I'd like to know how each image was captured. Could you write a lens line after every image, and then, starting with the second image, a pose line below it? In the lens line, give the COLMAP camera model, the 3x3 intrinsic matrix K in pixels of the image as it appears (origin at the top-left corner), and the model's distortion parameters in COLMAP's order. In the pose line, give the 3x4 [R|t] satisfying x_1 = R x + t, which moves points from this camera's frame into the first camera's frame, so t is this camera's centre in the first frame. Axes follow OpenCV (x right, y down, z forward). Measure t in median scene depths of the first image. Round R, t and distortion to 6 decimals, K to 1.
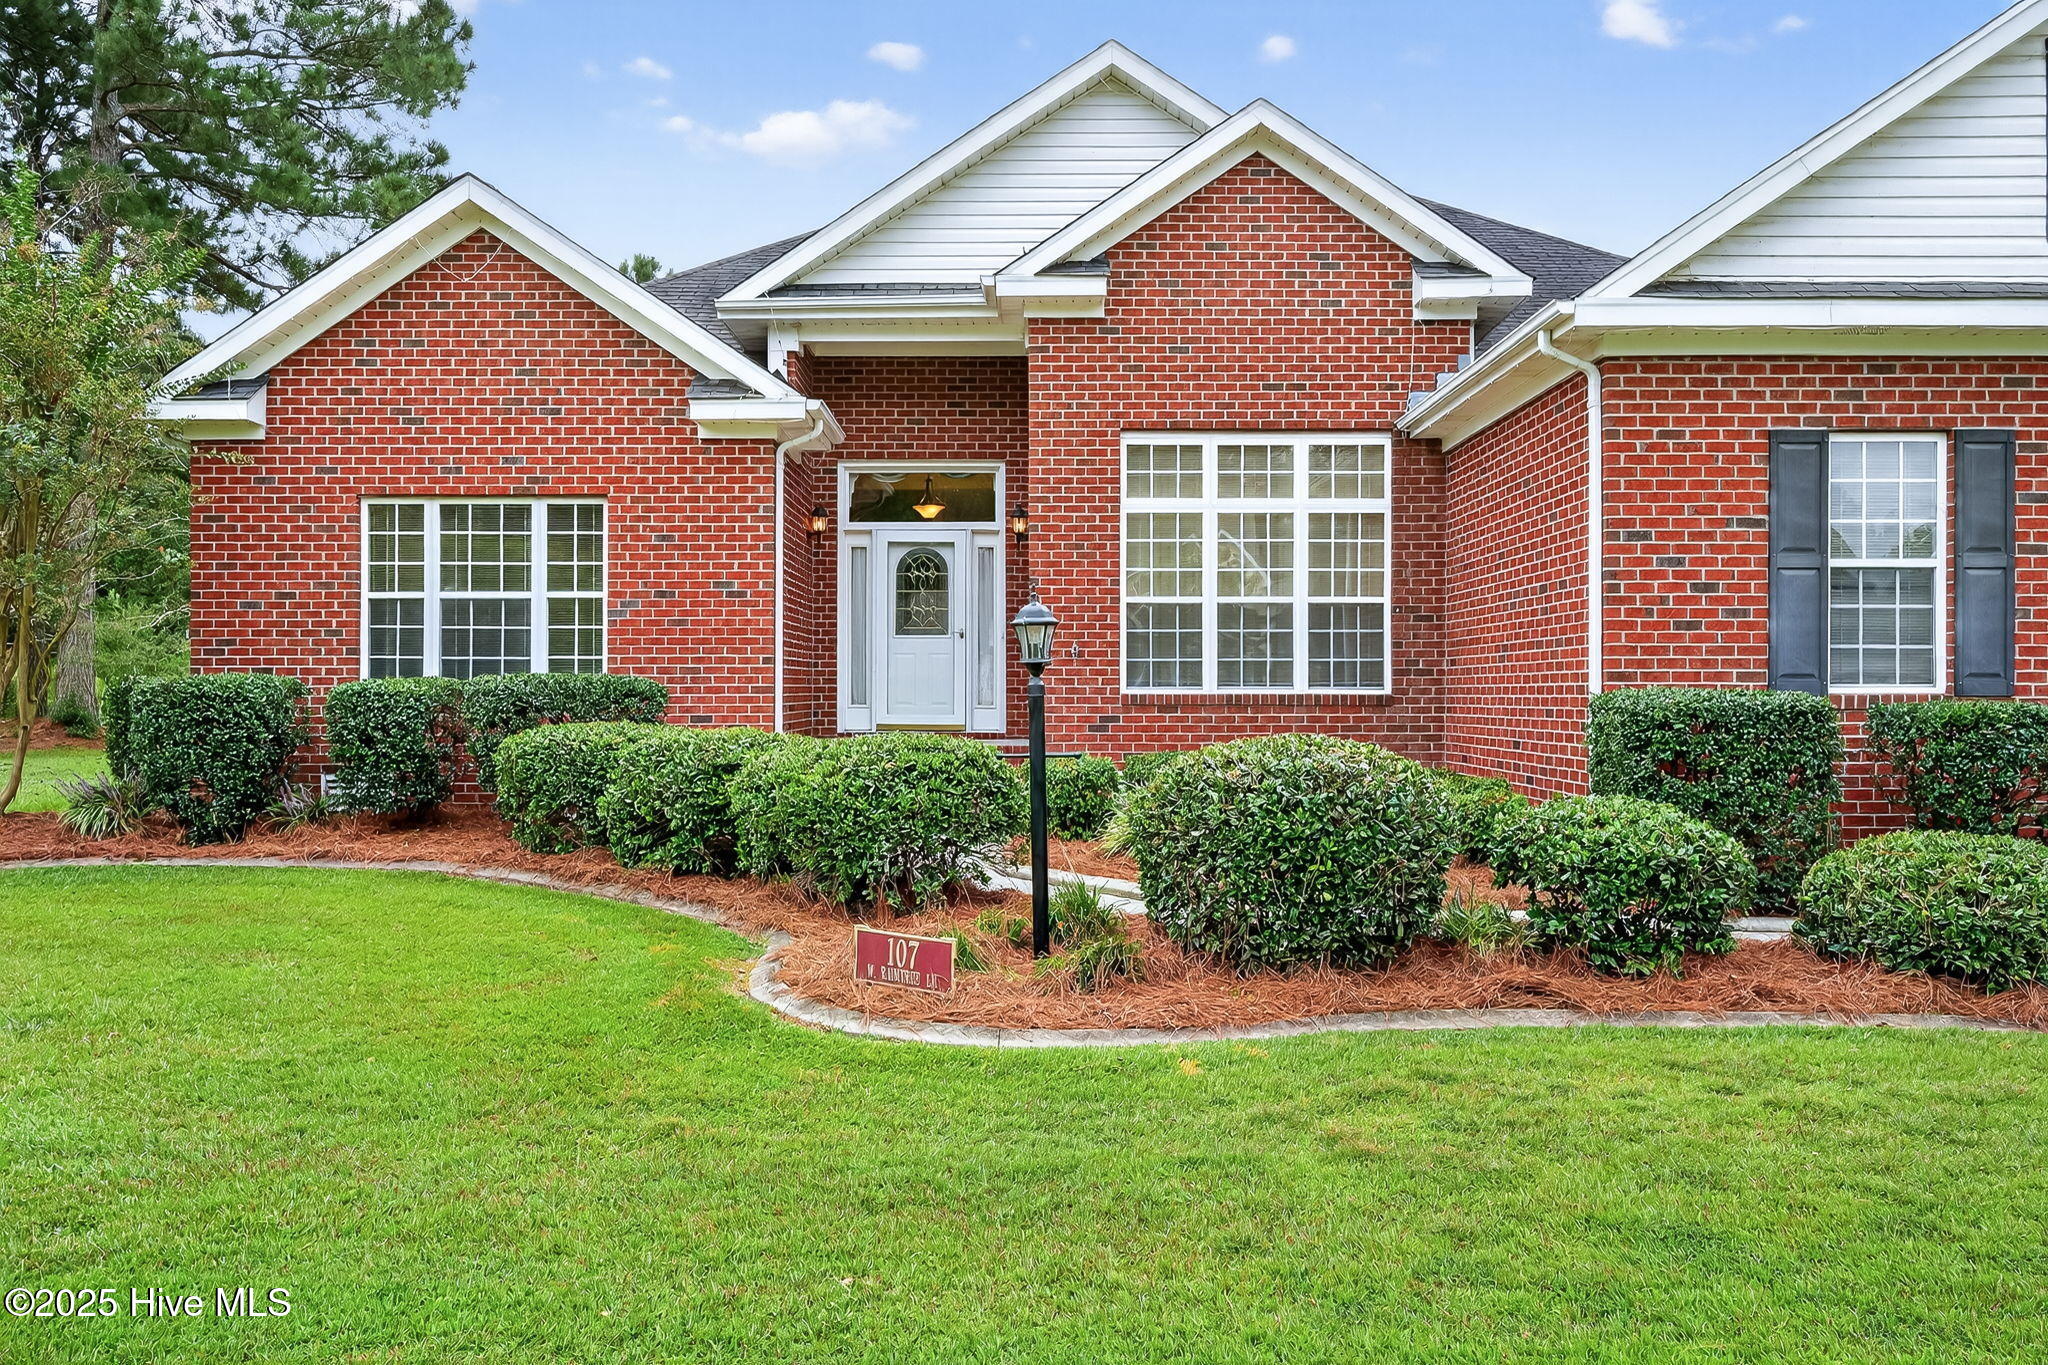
lens RADIAL K [[1389.9, 0, 1028.7], [0, 1389.9, 663.7], [0, 0, 1]] dist [-0.003822, -0.000358]
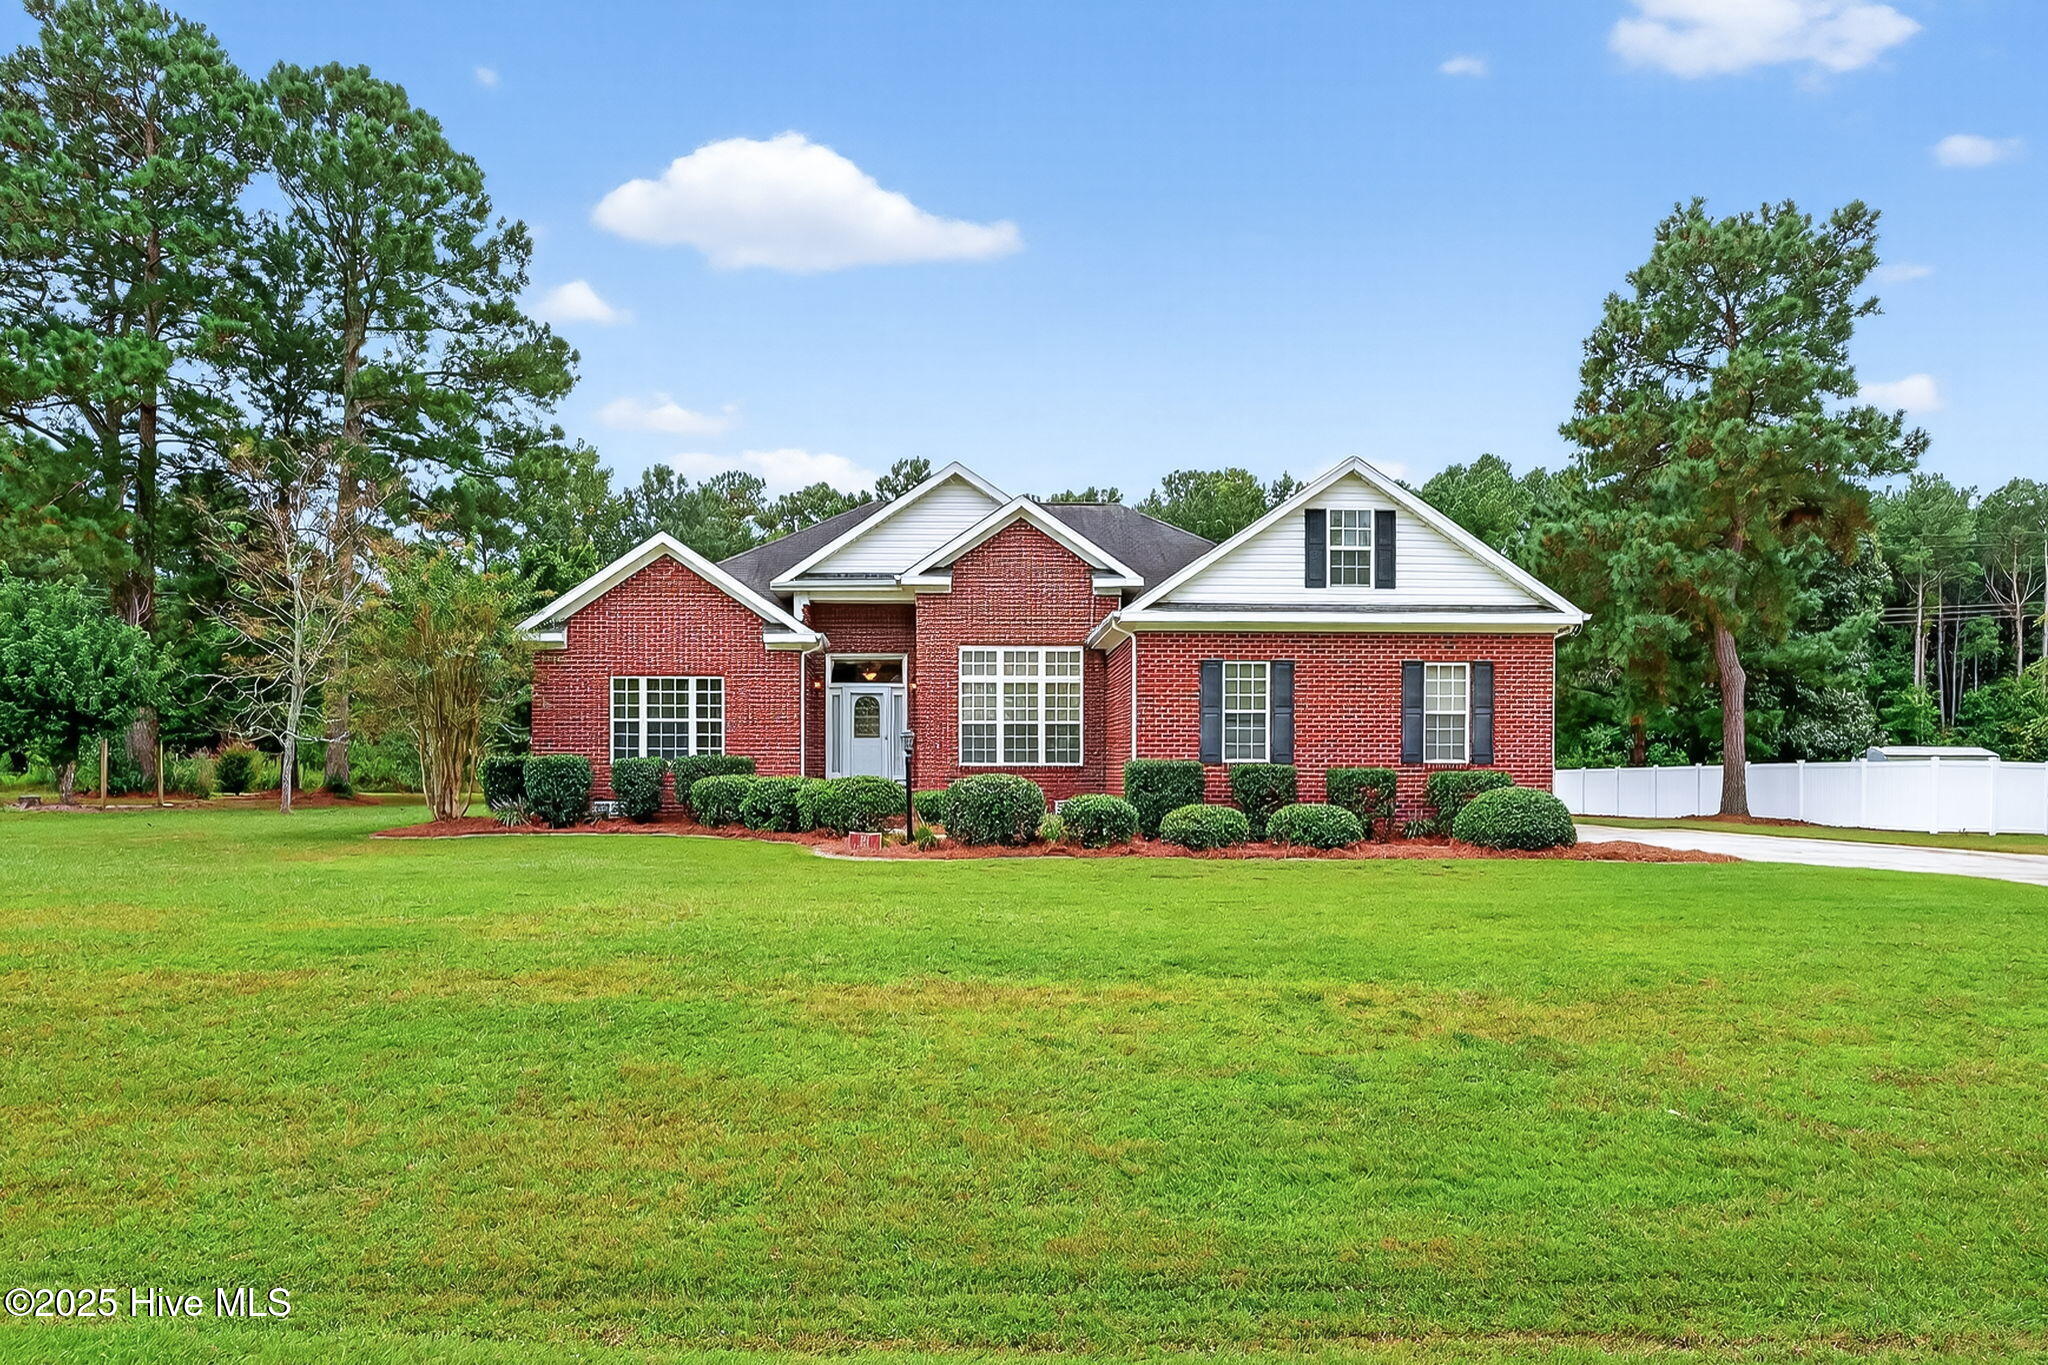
lens RADIAL K [[918.4, 0, 992.2], [0, 918.4, 760.9], [0, 0, 1]] dist [-0.002368, -0.000460]
pose [[0.997970, -0.000270, 0.063681, 0.028913], [-0.000198, 0.999973, 0.007354, 0.004375], [-0.063682, -0.007351, 0.997943, -0.481675]]
